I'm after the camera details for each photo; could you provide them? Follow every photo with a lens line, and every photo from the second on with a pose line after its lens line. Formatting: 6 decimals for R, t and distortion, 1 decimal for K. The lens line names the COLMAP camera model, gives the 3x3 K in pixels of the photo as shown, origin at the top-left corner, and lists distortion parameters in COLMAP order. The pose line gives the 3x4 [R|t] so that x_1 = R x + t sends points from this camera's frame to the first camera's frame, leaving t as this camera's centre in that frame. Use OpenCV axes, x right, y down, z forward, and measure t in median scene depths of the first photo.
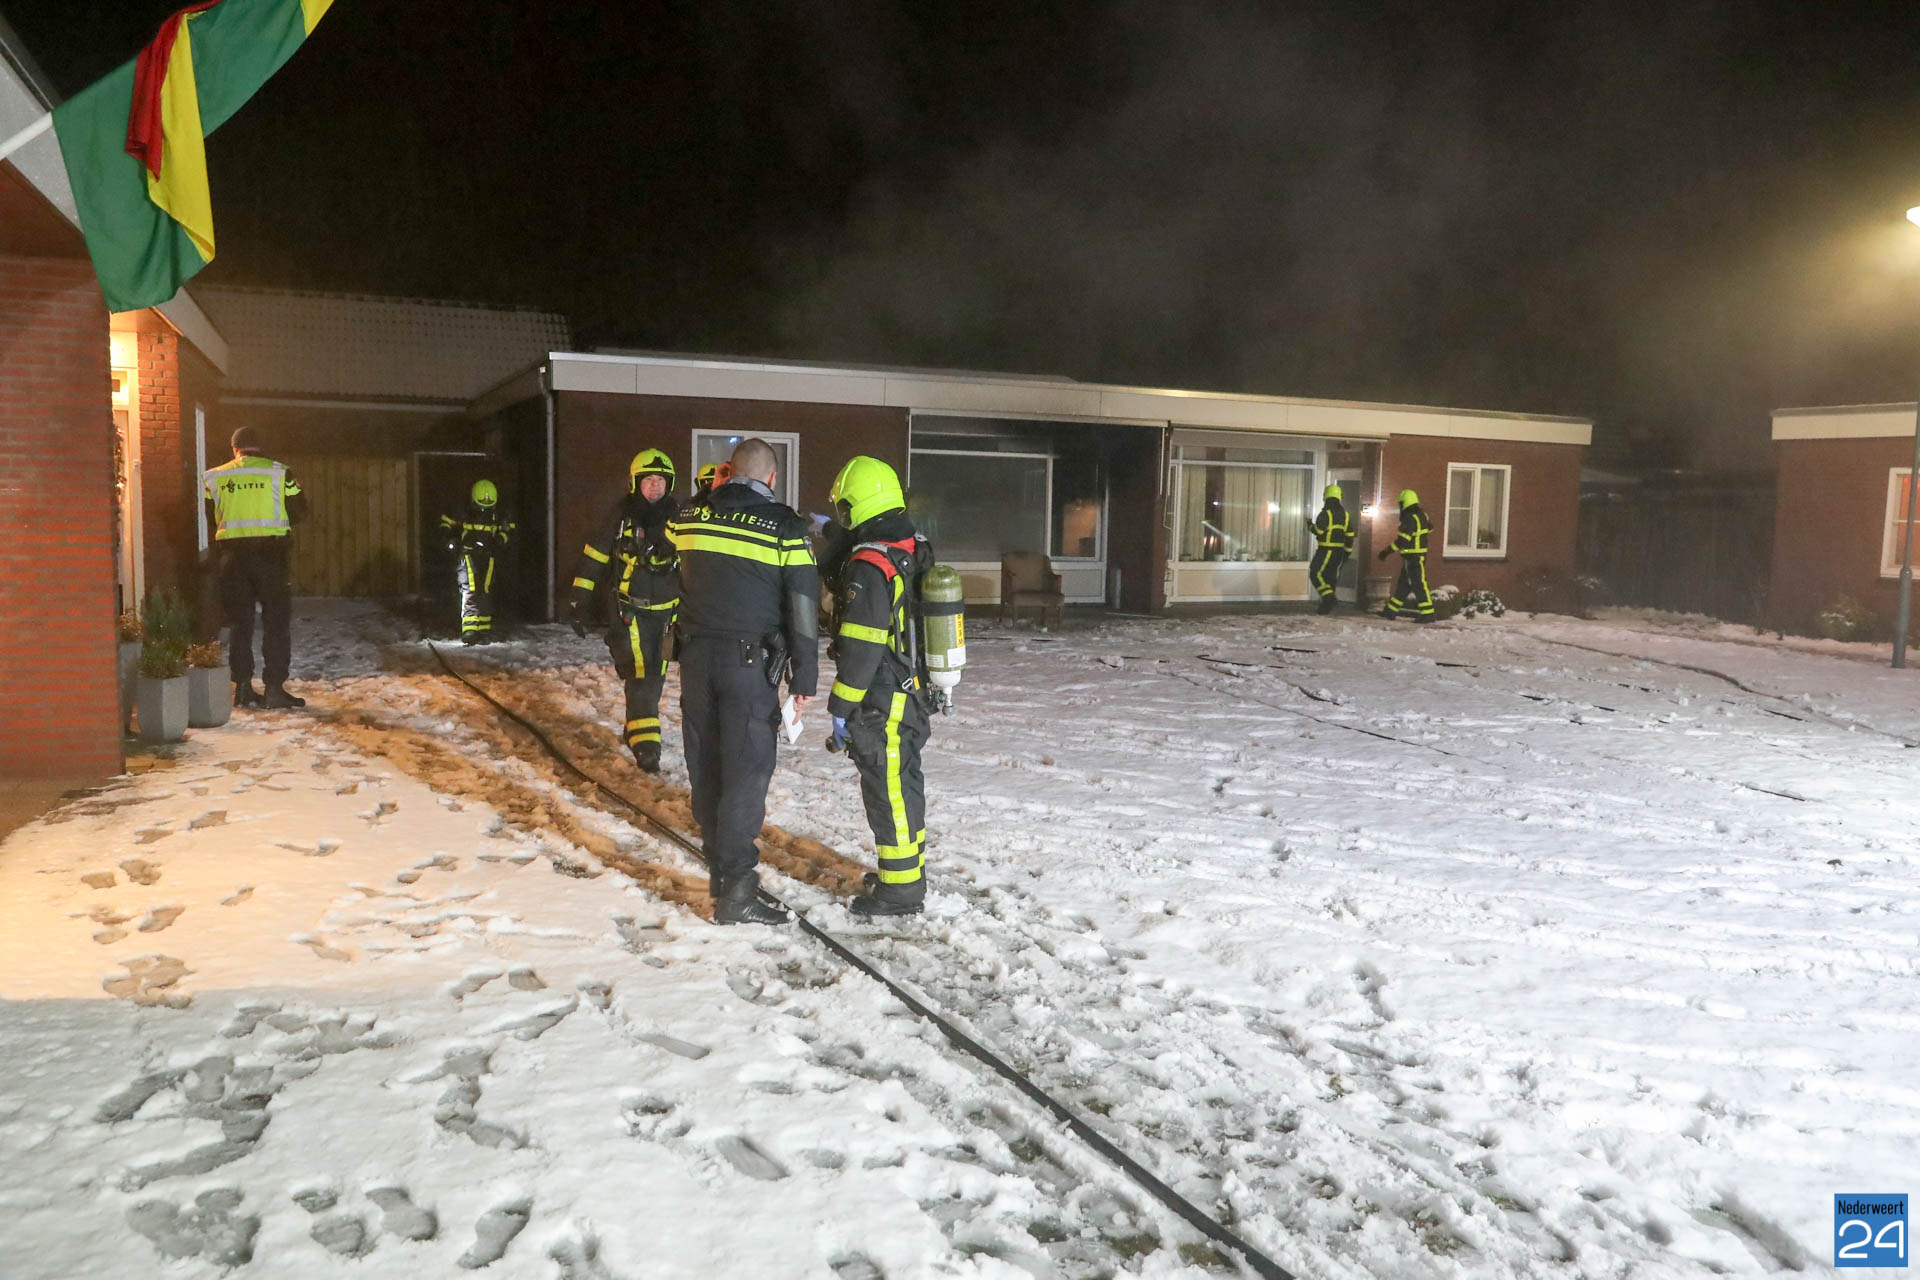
lens RADIAL K [[1497.4, 0, 959.0], [0, 1497.4, 613.9], [0, 0, 1]] dist [-0.029988, -0.001410]
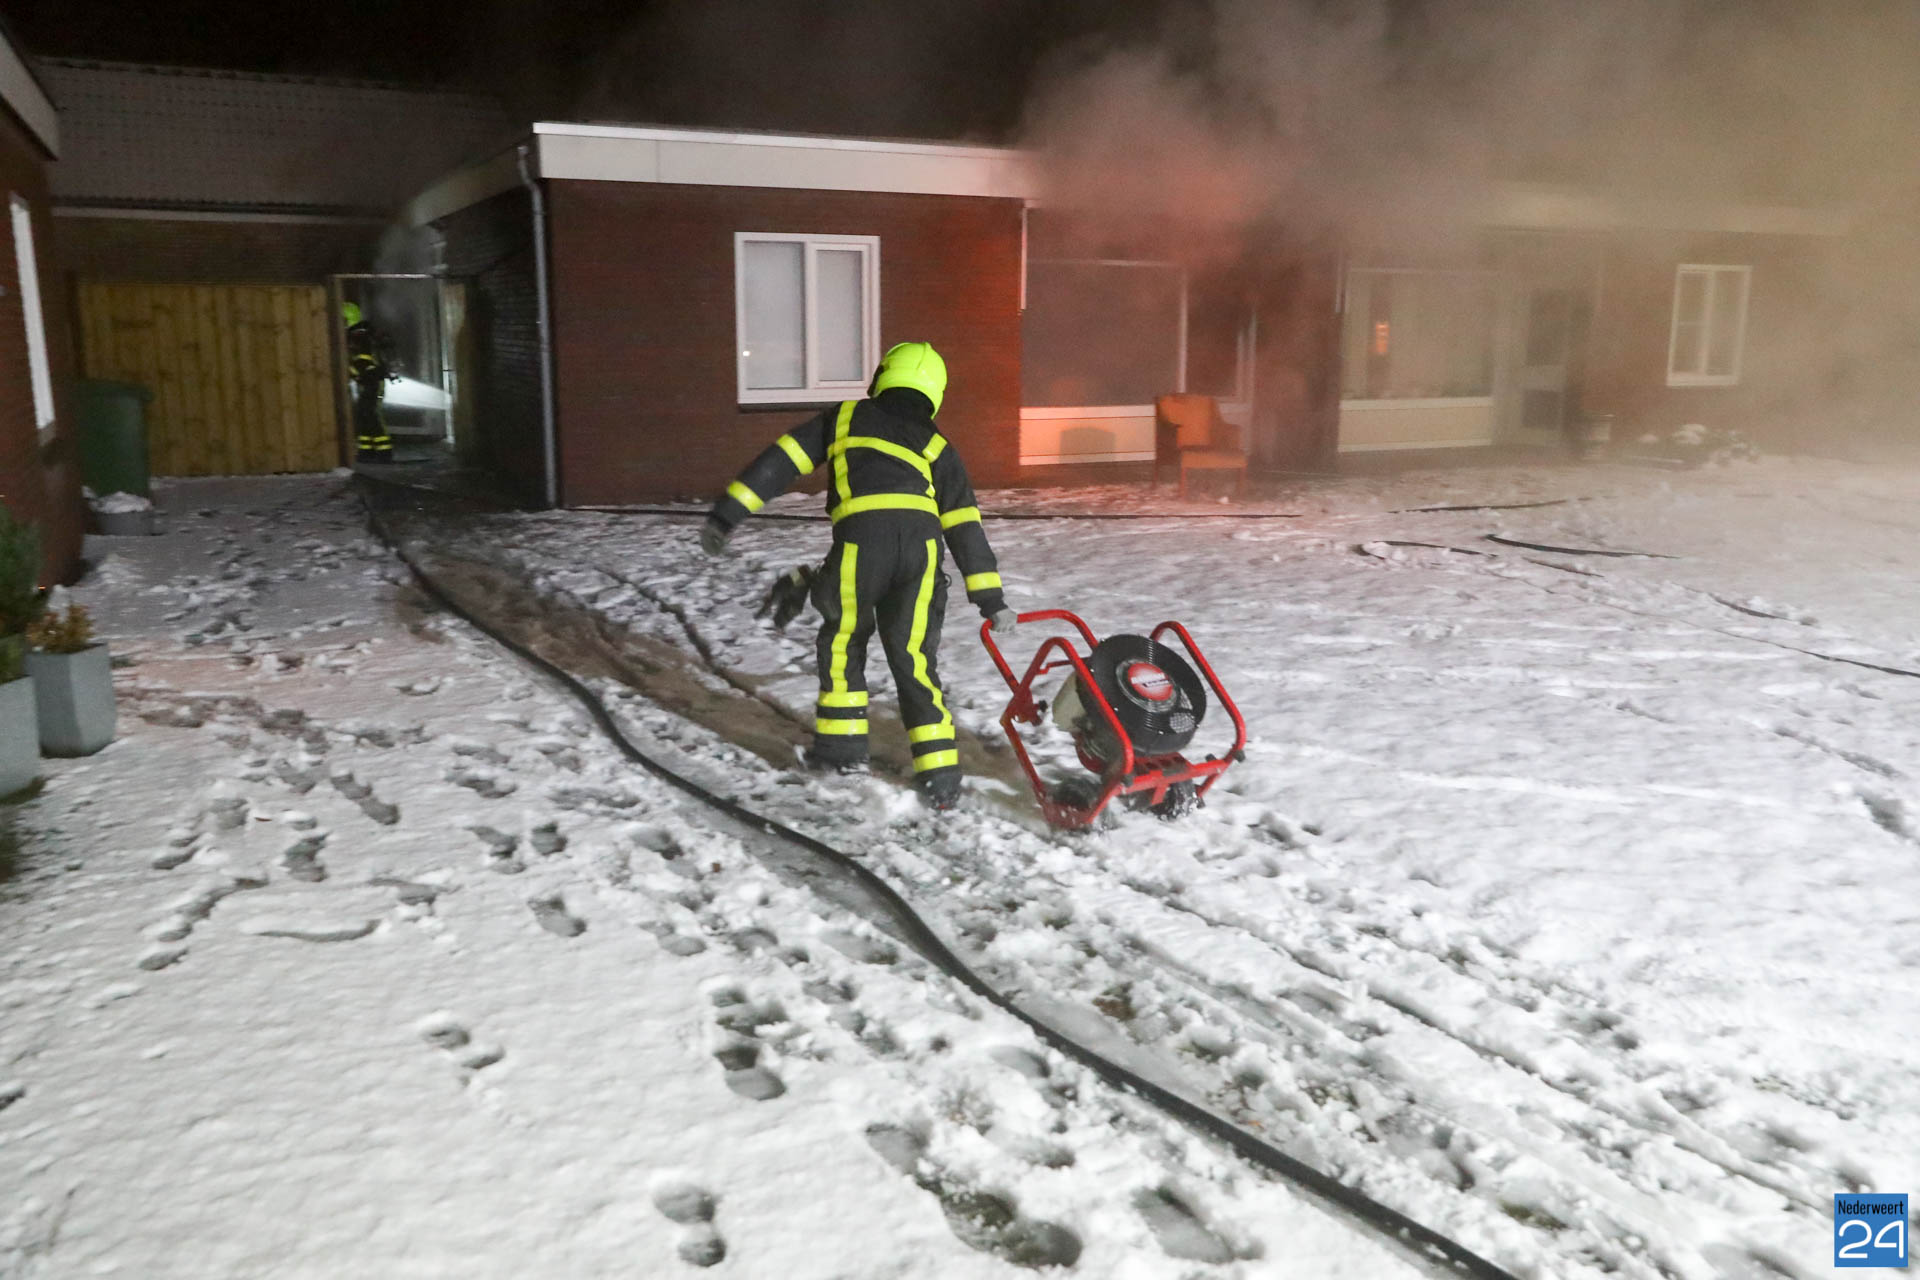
lens RADIAL K [[1535.9, 0, 960.0], [0, 1535.9, 640.0], [0, 0, 1]] dist [-0.027726, 0.011099]
pose [[0.998016, -0.032379, 0.053992, -0.104857], [0.025216, 0.991397, 0.128436, -0.019335], [-0.057686, -0.126820, 0.990247, 0.215942]]
